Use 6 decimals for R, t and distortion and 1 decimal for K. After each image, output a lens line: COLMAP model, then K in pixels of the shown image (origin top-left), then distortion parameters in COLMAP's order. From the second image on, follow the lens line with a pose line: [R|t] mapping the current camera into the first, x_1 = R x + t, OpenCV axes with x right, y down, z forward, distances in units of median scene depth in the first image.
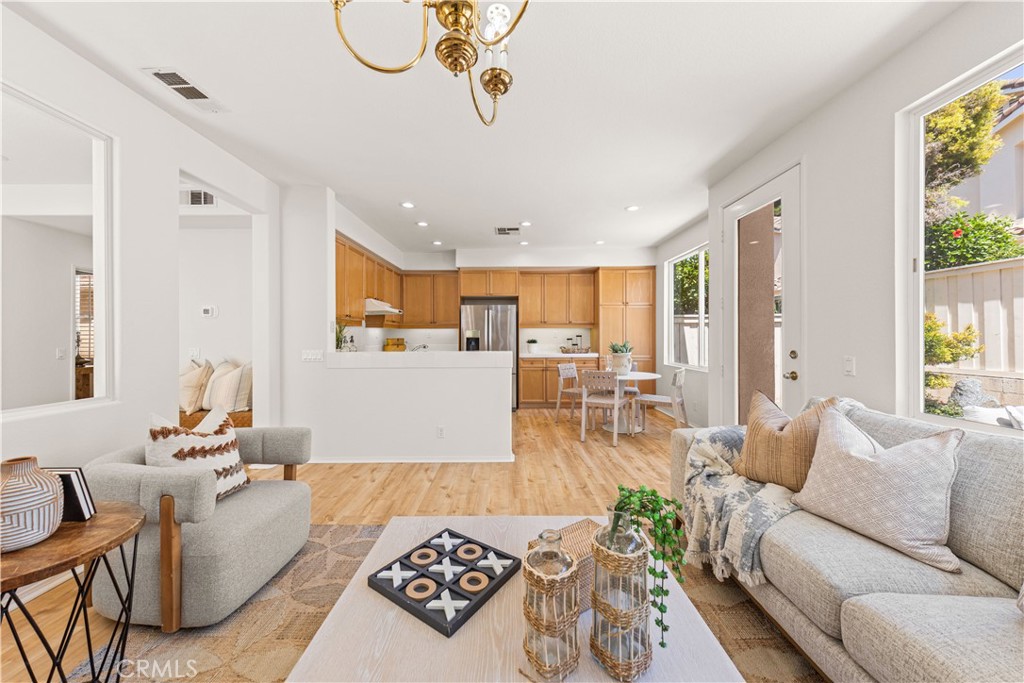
lens RADIAL K [[360.3, 0, 505.1], [0, 360.3, 336.9], [0, 0, 1]] dist [0.006632, -0.000211]
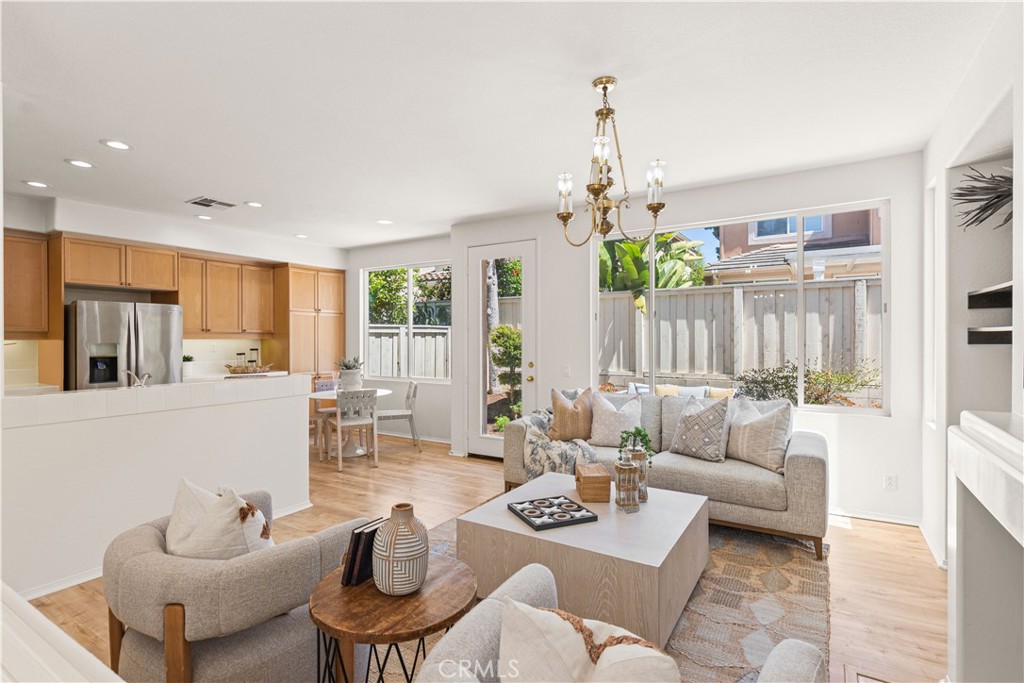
lens RADIAL K [[498.2, 0, 512.9], [0, 498.2, 339.6], [0, 0, 1]] dist [0.005404, -0.000267]
pose [[0.517397, -0.001984, 0.855743, -0.430582], [0.001649, 0.999998, 0.001321, -0.024621], [-0.855744, 0.000728, 0.517399, -0.001396]]
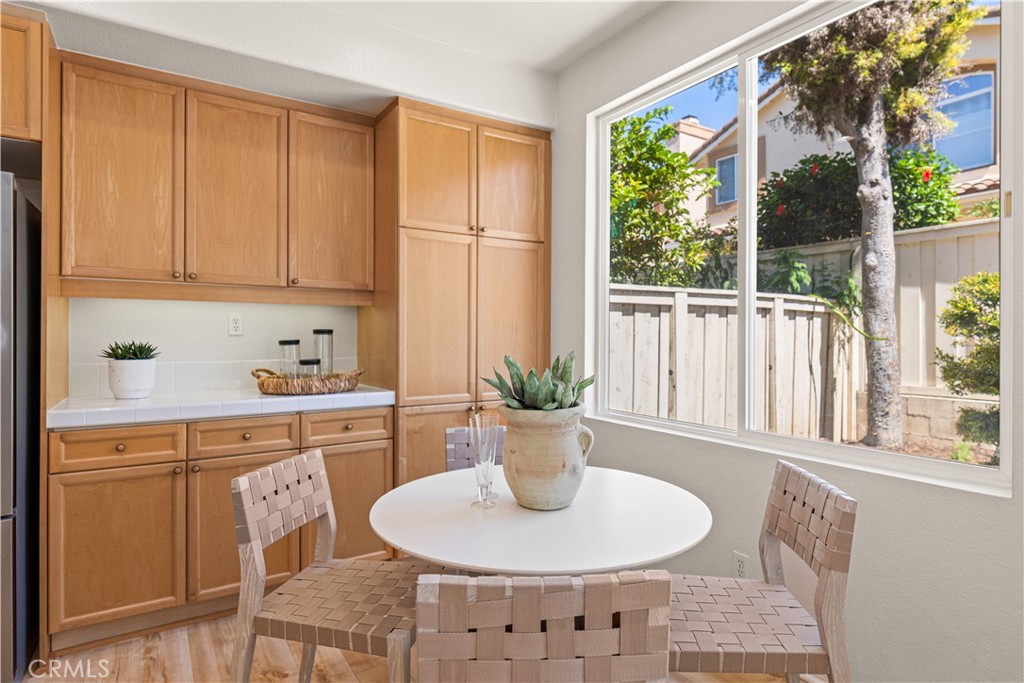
lens RADIAL K [[556.3, 0, 503.5], [0, 556.3, 336.7], [0, 0, 1]] dist [0.004342, -0.006258]
pose [[0.843458, 0.002738, 0.537188, 0.090884], [-0.003035, 0.999995, -0.000331, 0.001420], [-0.537186, -0.001351, 0.843463, 0.571817]]
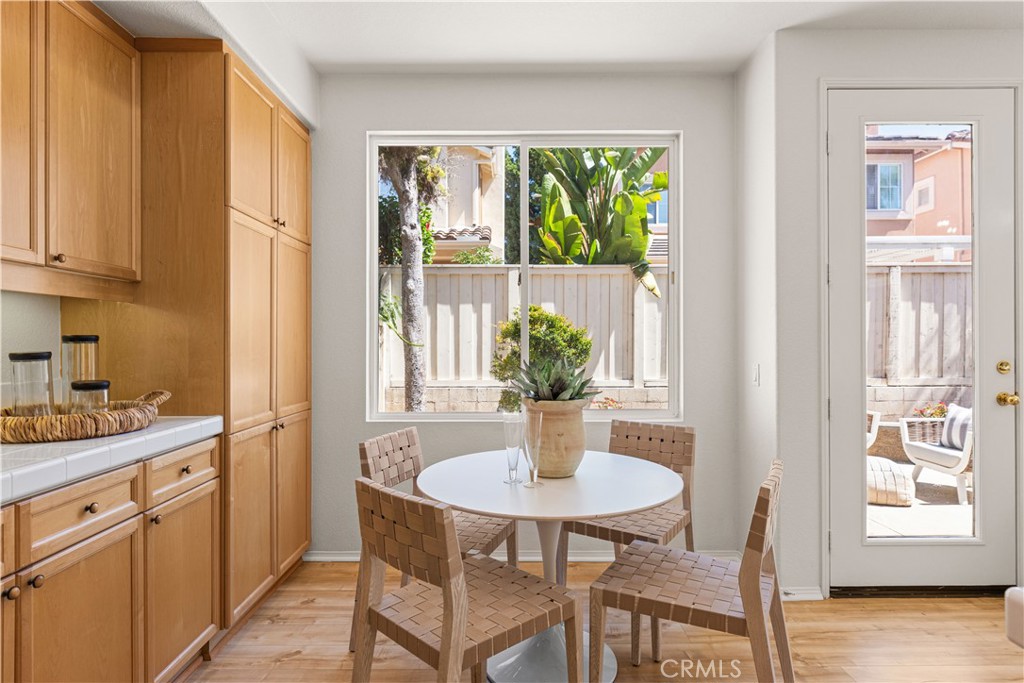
lens RADIAL K [[556.3, 0, 508.7], [0, 556.3, 342.2], [0, 0, 1]] dist [0.004342, -0.006258]
pose [[-0.011720, 0.004681, 0.999920, -0.095937], [0.002831, 0.999985, -0.004649, 0.001493], [-0.999927, 0.002776, -0.011733, 0.823155]]
